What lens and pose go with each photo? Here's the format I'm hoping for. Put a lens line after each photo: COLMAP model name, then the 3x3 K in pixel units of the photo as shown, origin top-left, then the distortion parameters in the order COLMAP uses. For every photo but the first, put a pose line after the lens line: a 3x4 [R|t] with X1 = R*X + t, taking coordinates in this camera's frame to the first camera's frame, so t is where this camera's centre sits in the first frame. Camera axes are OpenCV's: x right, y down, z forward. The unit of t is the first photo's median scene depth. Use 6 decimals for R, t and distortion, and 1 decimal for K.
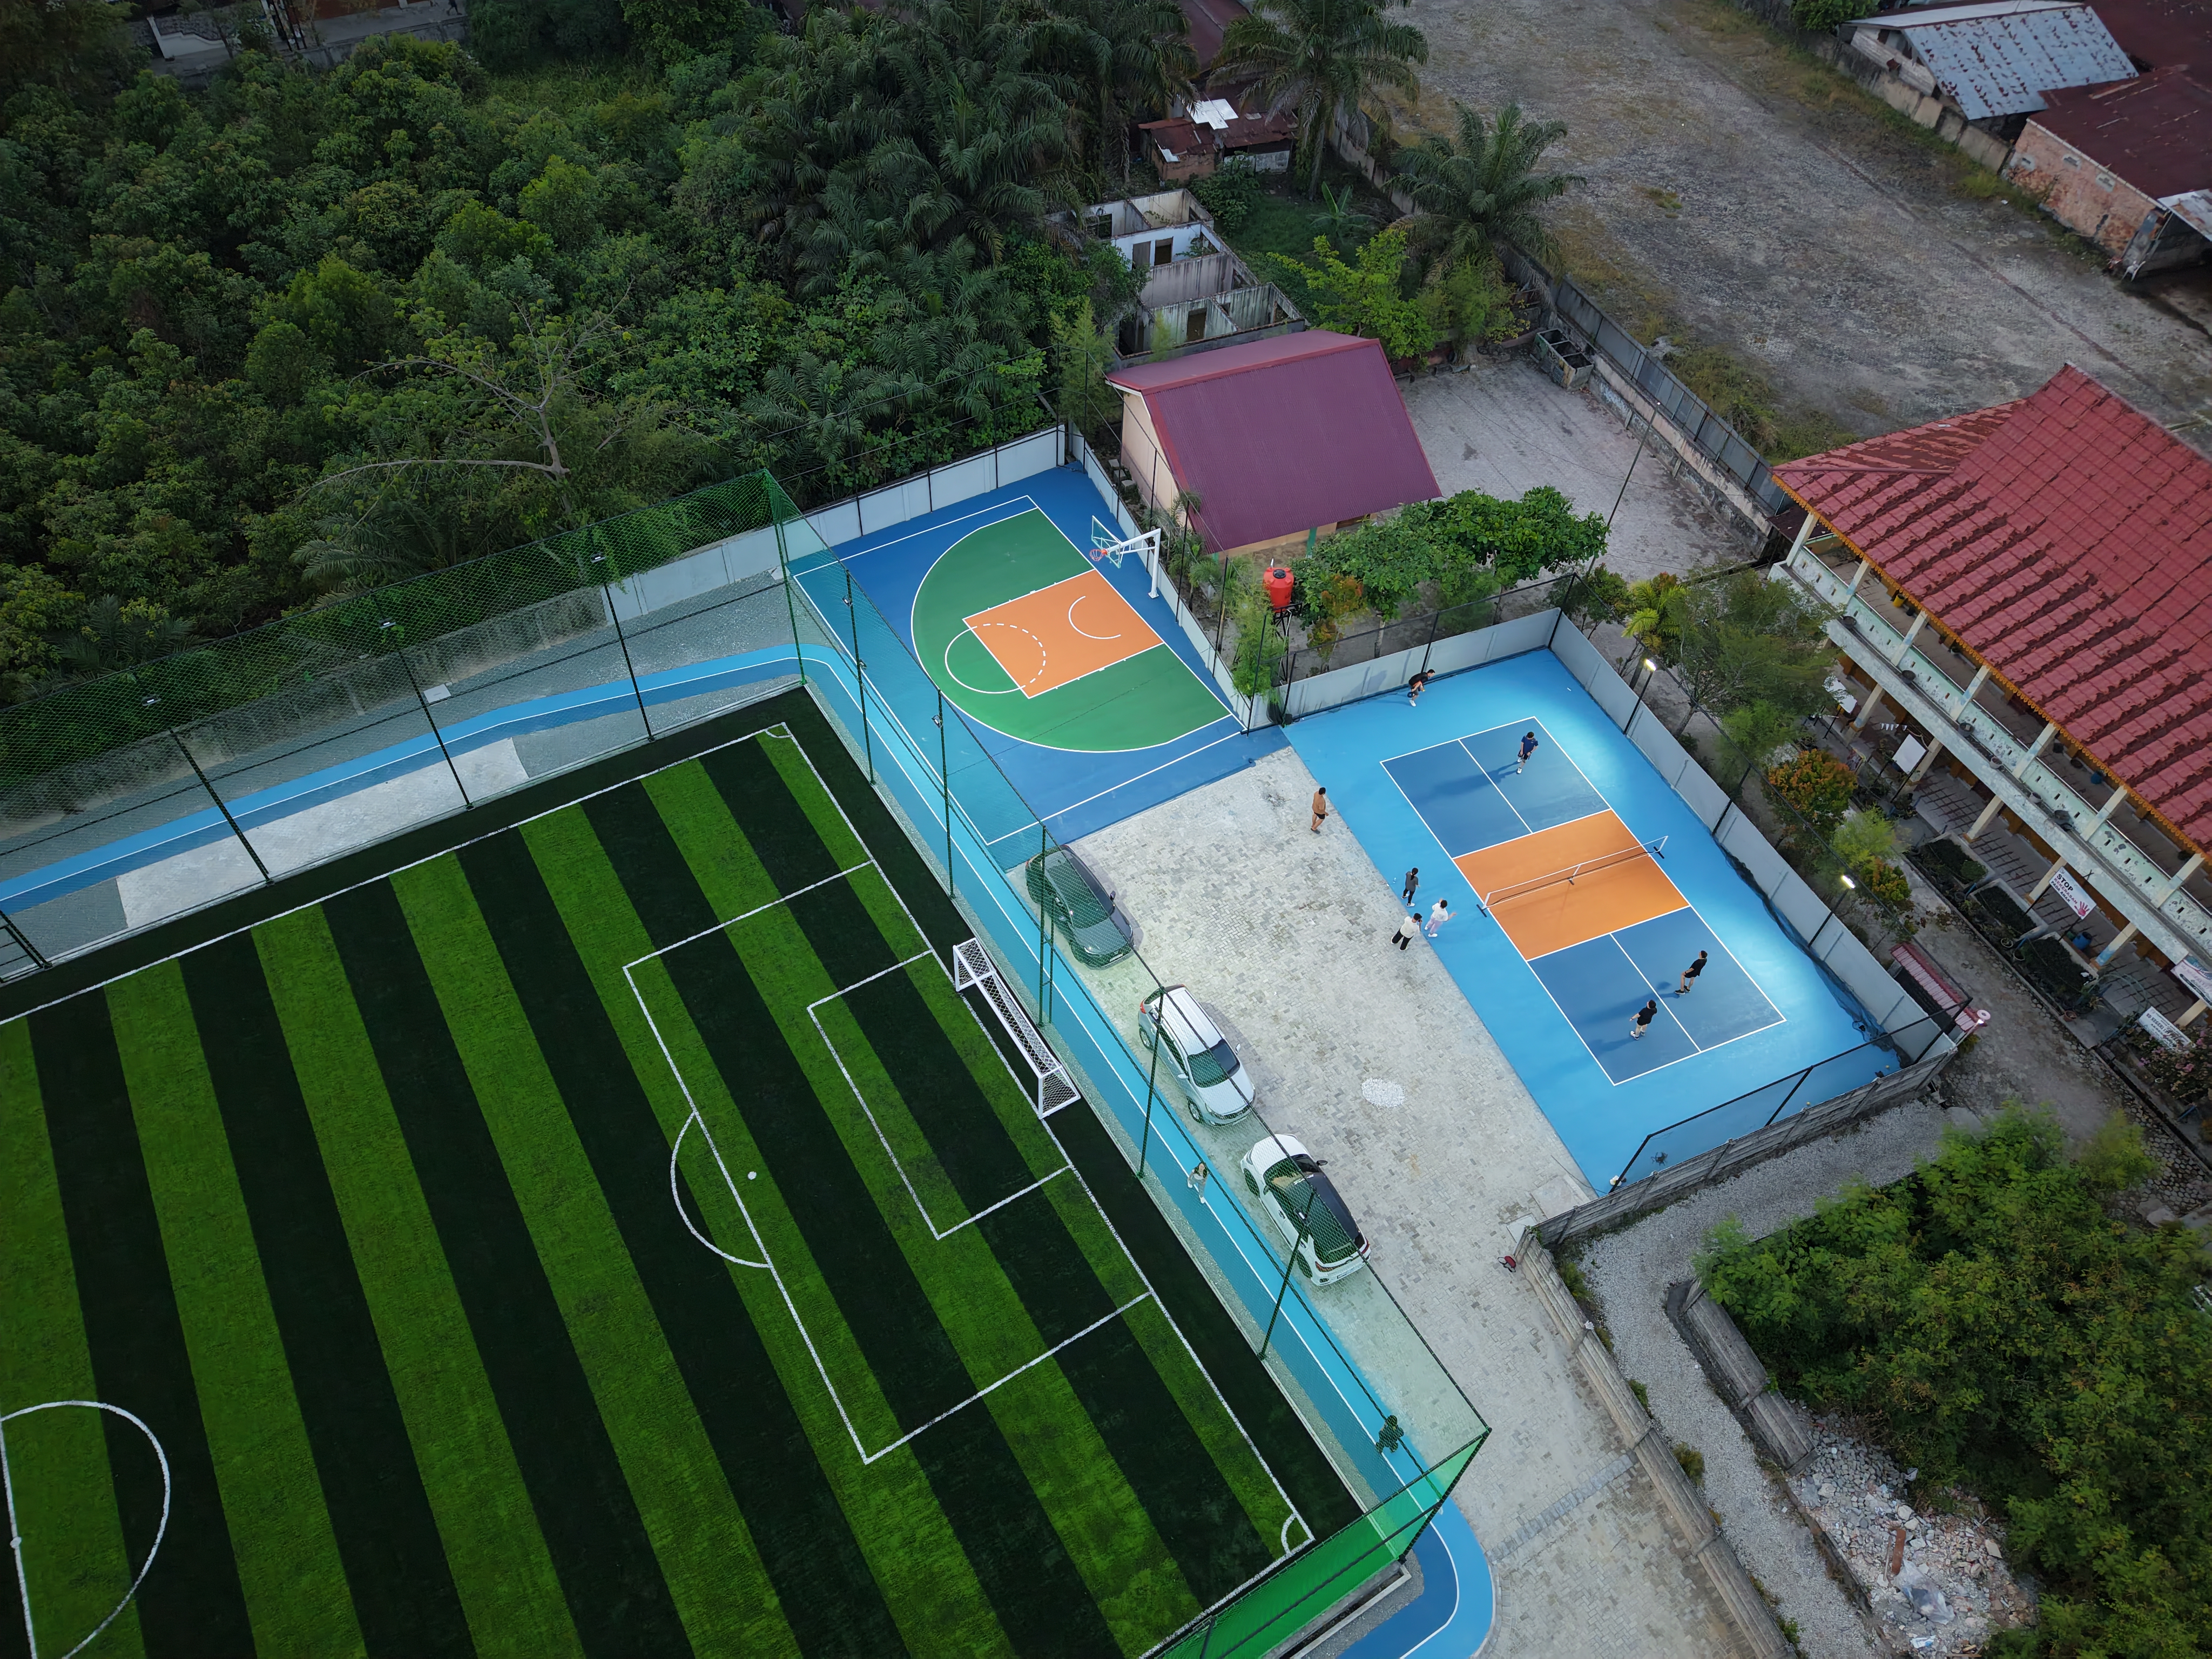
lens RADIAL K [[1564.8, 0, 1077.3], [0, 1564.8, 831.5], [0, 0, 1]] dist [0.000049, -0.000860]
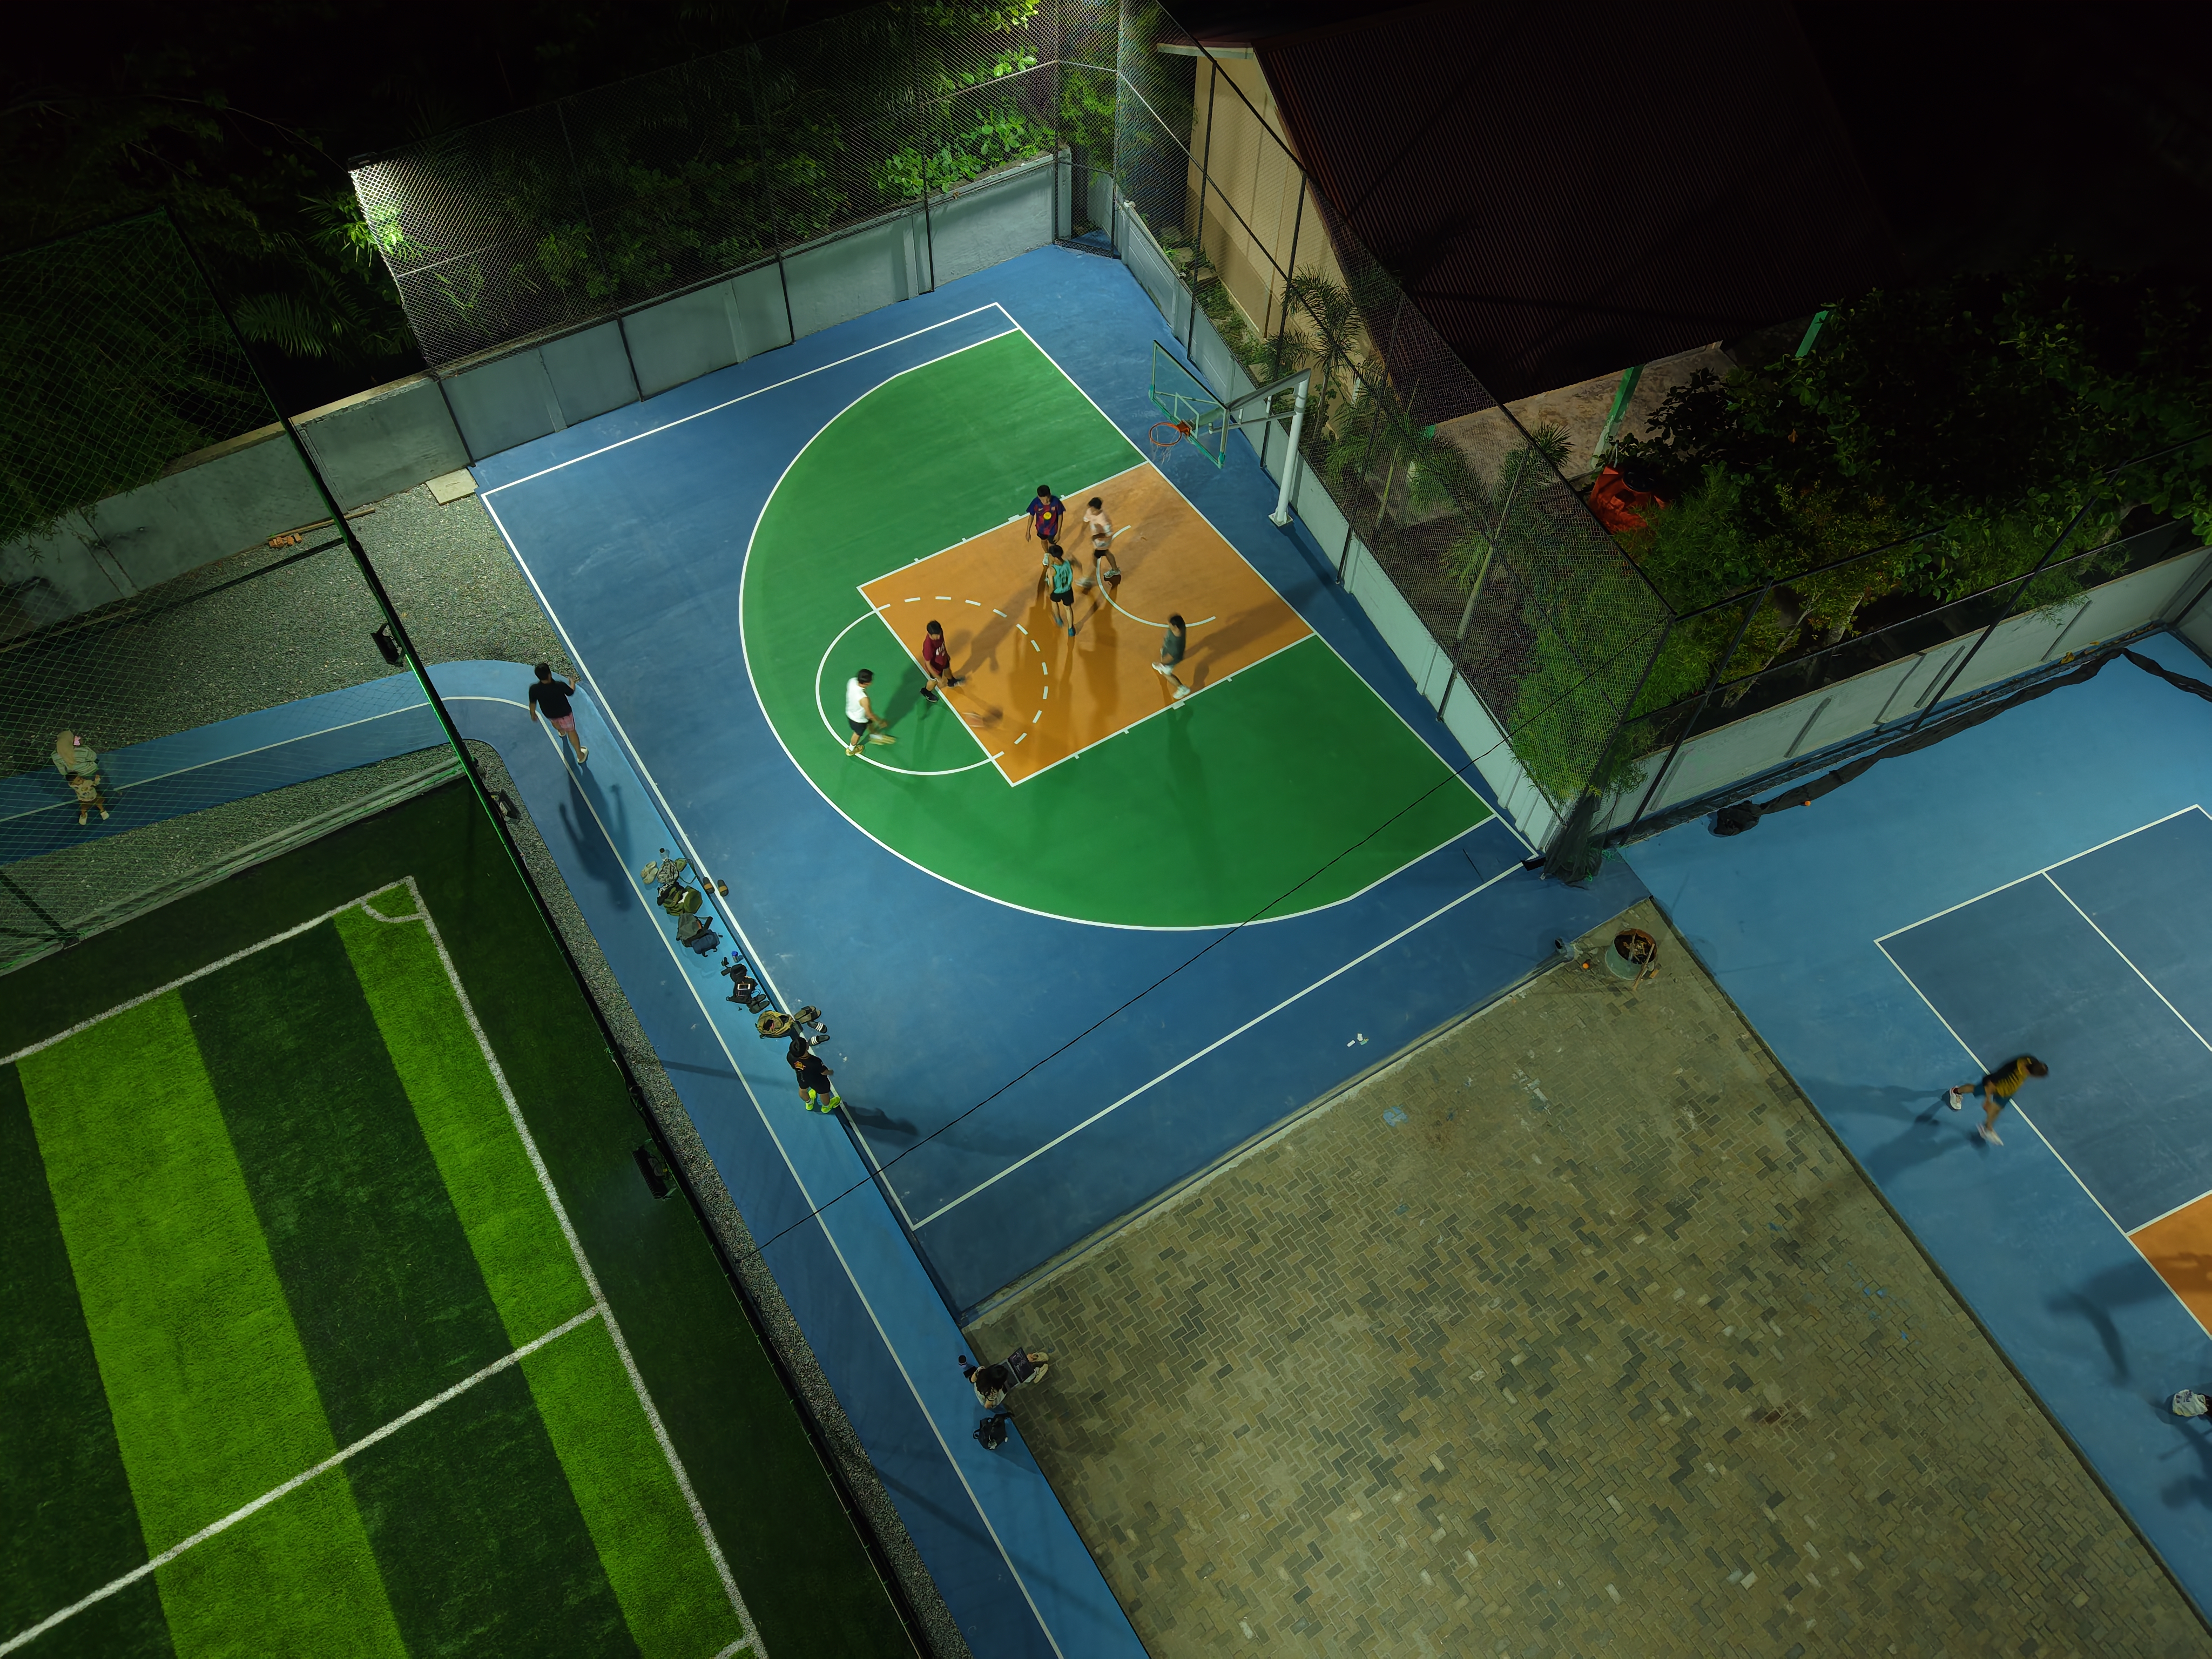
lens RADIAL K [[1489.9, 0, 1106.0], [0, 1489.9, 829.5], [0, 0, 1]] dist [0.008536, -0.006513]
pose [[0.999220, -0.030317, 0.025301, -0.017874], [0.027320, 0.993401, 0.111388, -0.128456], [-0.028511, -0.110610, 0.993455, 0.651946]]
